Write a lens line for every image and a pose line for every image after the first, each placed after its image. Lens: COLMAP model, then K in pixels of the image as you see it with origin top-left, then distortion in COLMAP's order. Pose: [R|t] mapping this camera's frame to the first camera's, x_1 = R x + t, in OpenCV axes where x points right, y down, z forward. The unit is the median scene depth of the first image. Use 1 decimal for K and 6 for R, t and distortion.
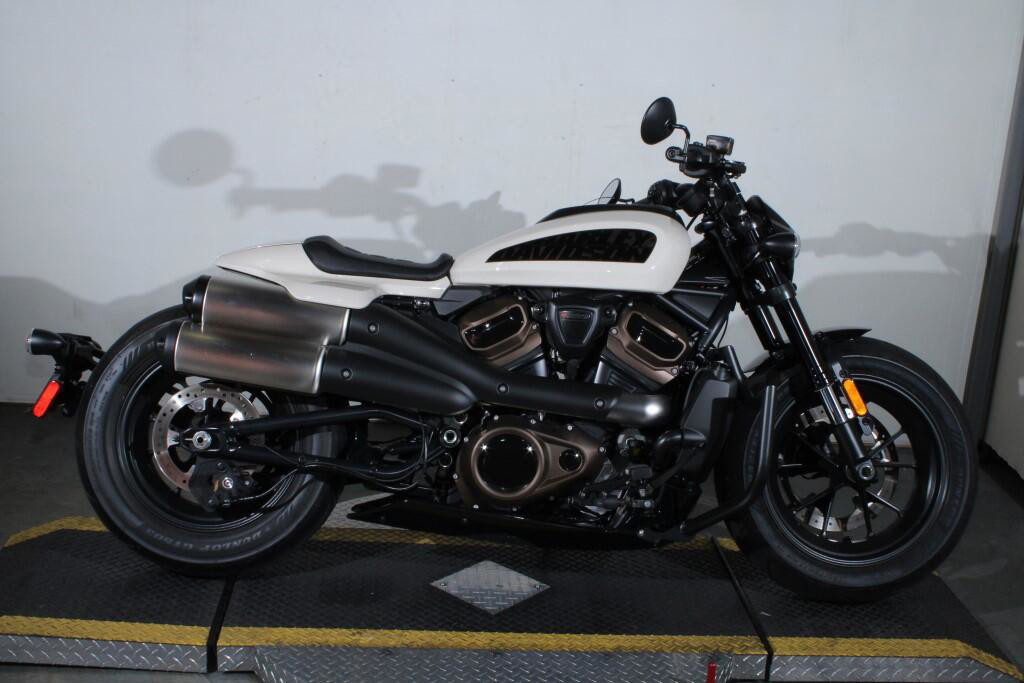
lens RADIAL K [[1238.0, 0, 518.5], [0, 1238.0, 341.1], [0, 0, 1]] dist [-0.082788, 0.000000]
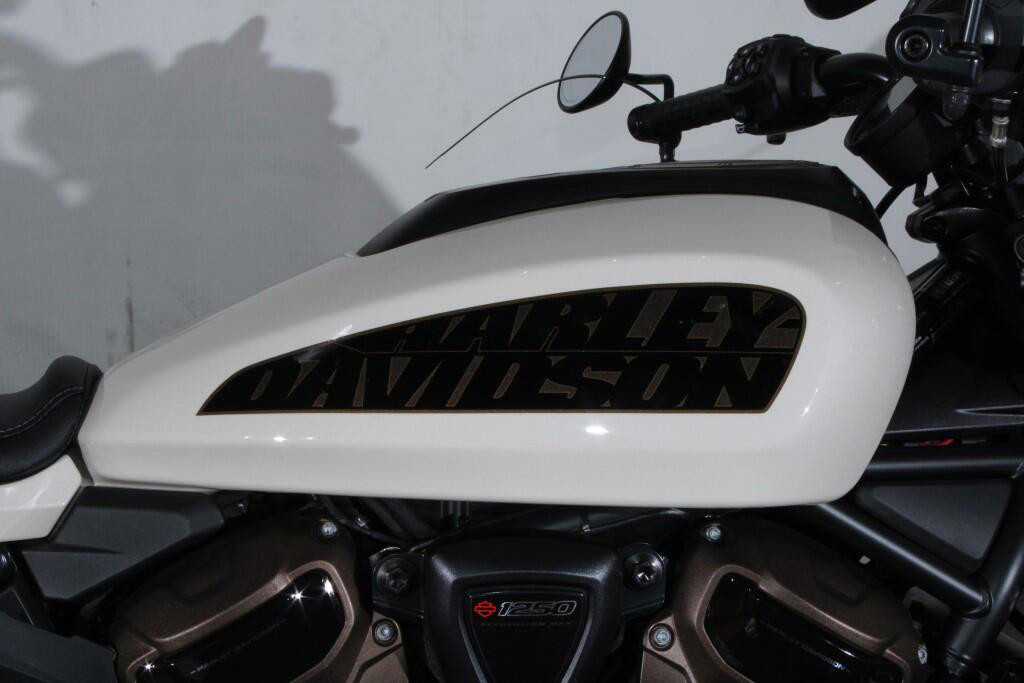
lens RADIAL K [[2025.8, 0, 507.7], [0, 2025.8, 342.5], [0, 0, 1]] dist [0.048527, 0.000000]
pose [[0.997719, -0.045131, 0.050208, 0.021355], [0.038764, 0.991862, 0.121276, -0.134154], [-0.055272, -0.119053, 0.991348, 0.545882]]
